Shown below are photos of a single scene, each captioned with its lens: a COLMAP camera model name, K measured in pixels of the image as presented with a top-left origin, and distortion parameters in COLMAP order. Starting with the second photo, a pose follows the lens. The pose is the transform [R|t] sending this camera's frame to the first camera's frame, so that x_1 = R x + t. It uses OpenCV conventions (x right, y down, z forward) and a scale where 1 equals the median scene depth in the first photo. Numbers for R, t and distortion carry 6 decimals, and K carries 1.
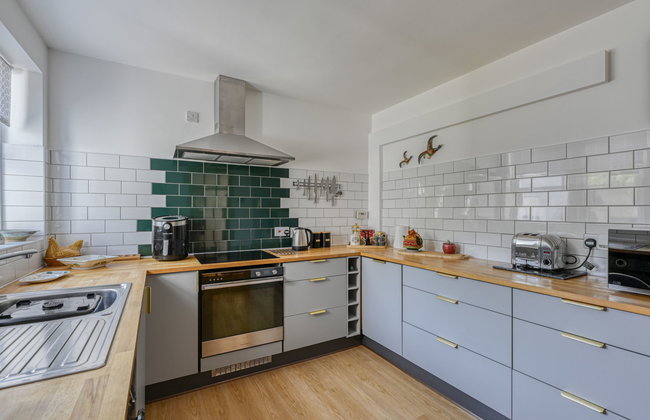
lens RADIAL K [[299.5, 0, 324.3], [0, 299.5, 211.8], [0, 0, 1]] dist [0.002721, -0.000225]
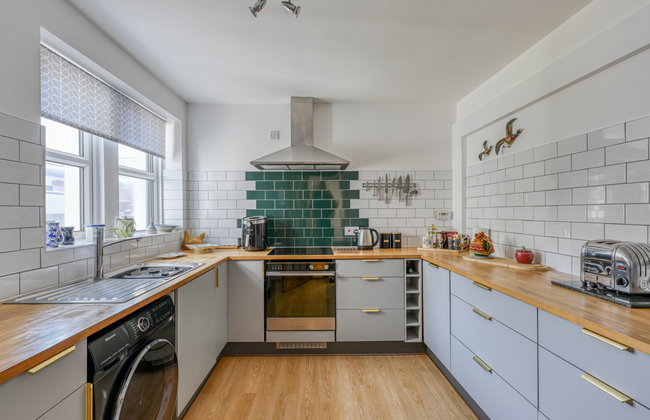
lens RADIAL K [[299.5, 0, 306.6], [0, 299.5, 211.7], [0, 0, 1]] dist [0.002721, -0.000225]
pose [[0.867808, -0.005435, -0.496870, 0.309784], [0.005537, 0.999984, -0.001268, -0.002075], [0.496869, -0.001650, 0.867824, 0.003811]]
